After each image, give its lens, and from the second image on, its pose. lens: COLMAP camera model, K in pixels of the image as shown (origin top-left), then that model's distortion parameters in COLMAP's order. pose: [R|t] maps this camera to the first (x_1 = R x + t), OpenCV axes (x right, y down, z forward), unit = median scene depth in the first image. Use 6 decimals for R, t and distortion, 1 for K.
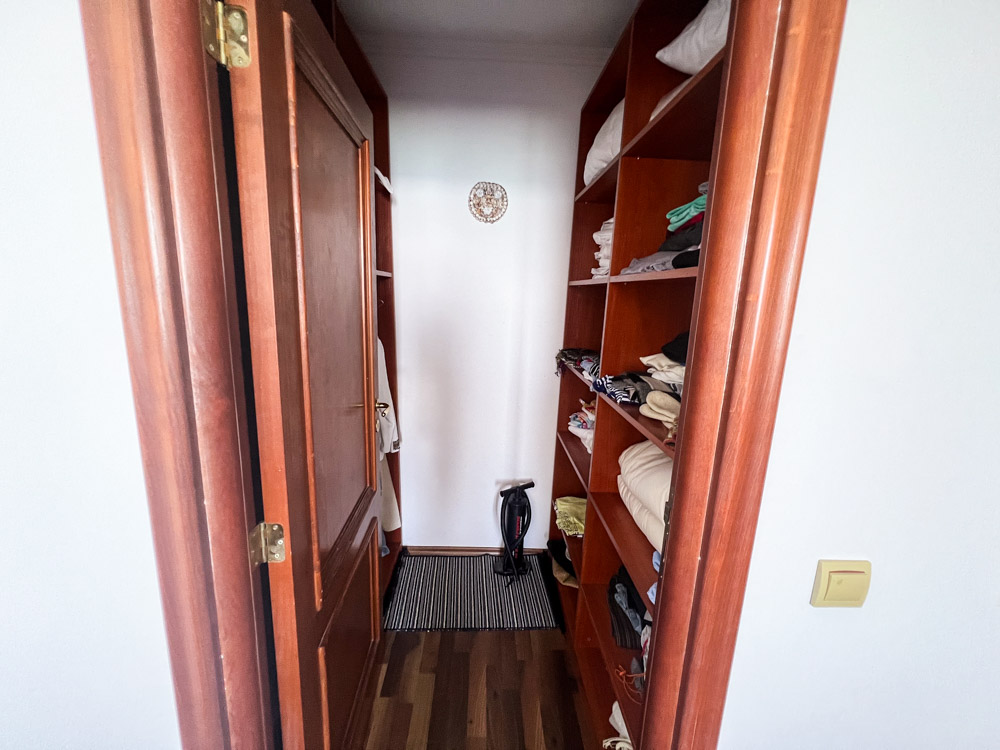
lens RADIAL K [[402.7, 0, 495.0], [0, 402.7, 374.7], [0, 0, 1]] dist [-0.001921, 0.000296]
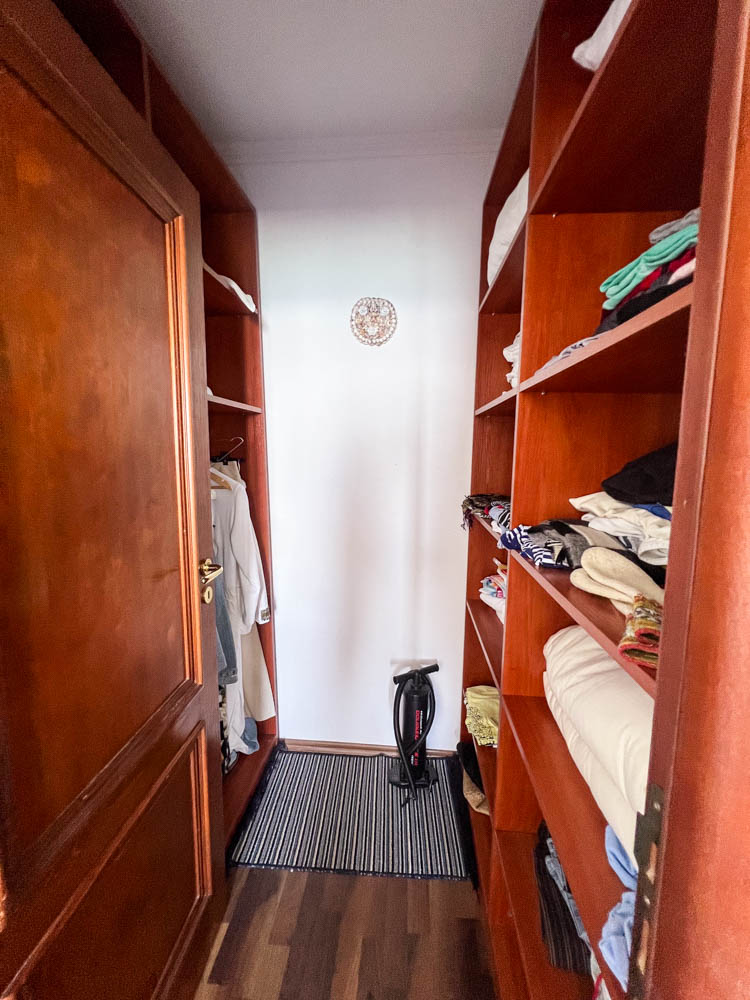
lens RADIAL K [[402.7, 0, 377.7], [0, 402.7, 499.0], [0, 0, 1]] dist [-0.001921, 0.000296]
pose [[0.993865, -0.013382, -0.109791, 0.084640], [0.004317, 0.996590, -0.082396, 0.009876], [0.110519, 0.081417, 0.990534, 0.217377]]
